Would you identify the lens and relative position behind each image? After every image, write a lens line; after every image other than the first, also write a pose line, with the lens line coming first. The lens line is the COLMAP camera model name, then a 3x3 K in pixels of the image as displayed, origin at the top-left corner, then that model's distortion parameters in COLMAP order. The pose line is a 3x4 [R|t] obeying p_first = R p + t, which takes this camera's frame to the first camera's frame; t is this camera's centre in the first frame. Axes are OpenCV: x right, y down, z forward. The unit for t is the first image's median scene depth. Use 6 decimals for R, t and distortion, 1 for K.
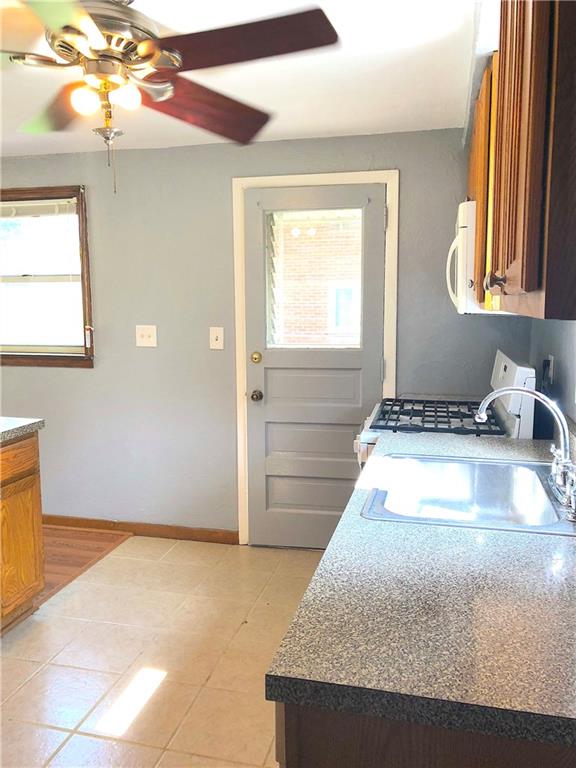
lens RADIAL K [[626.8, 0, 289.3], [0, 626.8, 381.3], [0, 0, 1]] dist [0.040407, -0.045376]
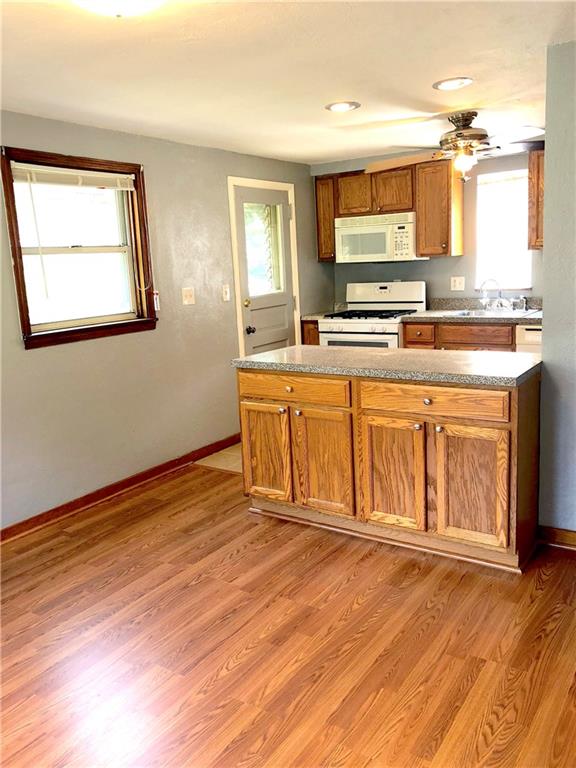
lens RADIAL K [[626.8, 0, 282.1], [0, 626.8, 384.2], [0, 0, 1]] dist [0.040407, -0.045376]
pose [[0.340228, -0.199678, 0.918898, -1.327613], [0.163156, 0.974908, 0.151439, -0.060654], [-0.926080, 0.098400, 0.364270, 0.399604]]
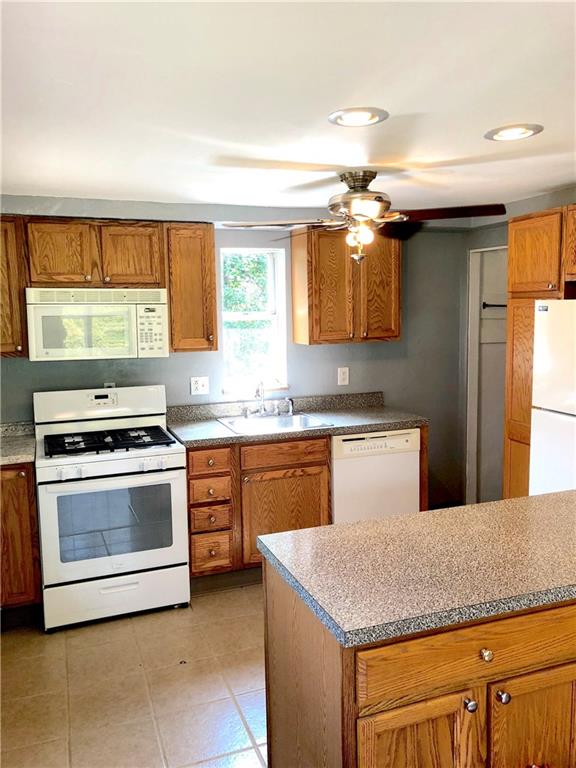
lens RADIAL K [[626.8, 0, 285.6], [0, 626.8, 384.3], [0, 0, 1]] dist [0.040407, -0.045376]
pose [[-0.570285, -0.086667, 0.816862, -0.763295], [0.116728, 0.975778, 0.185020, -0.191084], [-0.813111, 0.200865, -0.546355, 1.024007]]
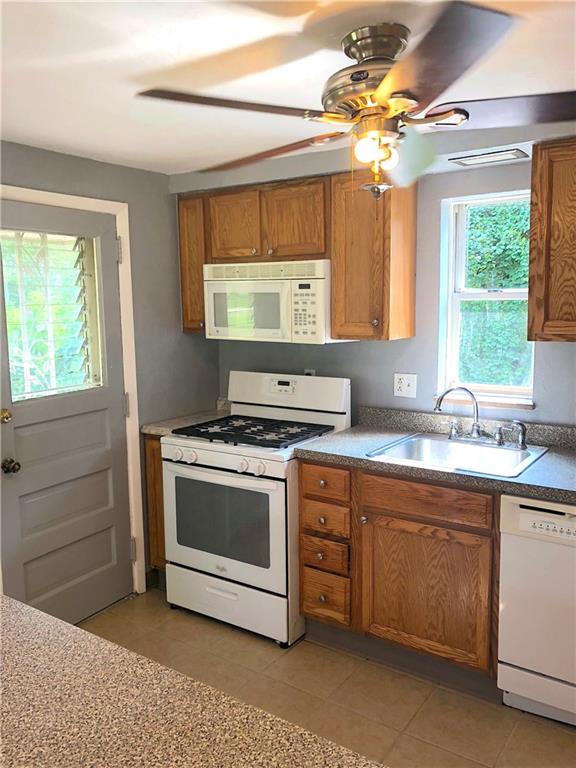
lens RADIAL K [[626.8, 0, 284.2], [0, 626.8, 387.1], [0, 0, 1]] dist [0.040407, -0.045376]
pose [[0.349075, -0.133762, 0.927499, -0.613317], [0.124442, 0.987611, 0.095596, -0.099327], [-0.928796, 0.082050, 0.361396, 0.378531]]
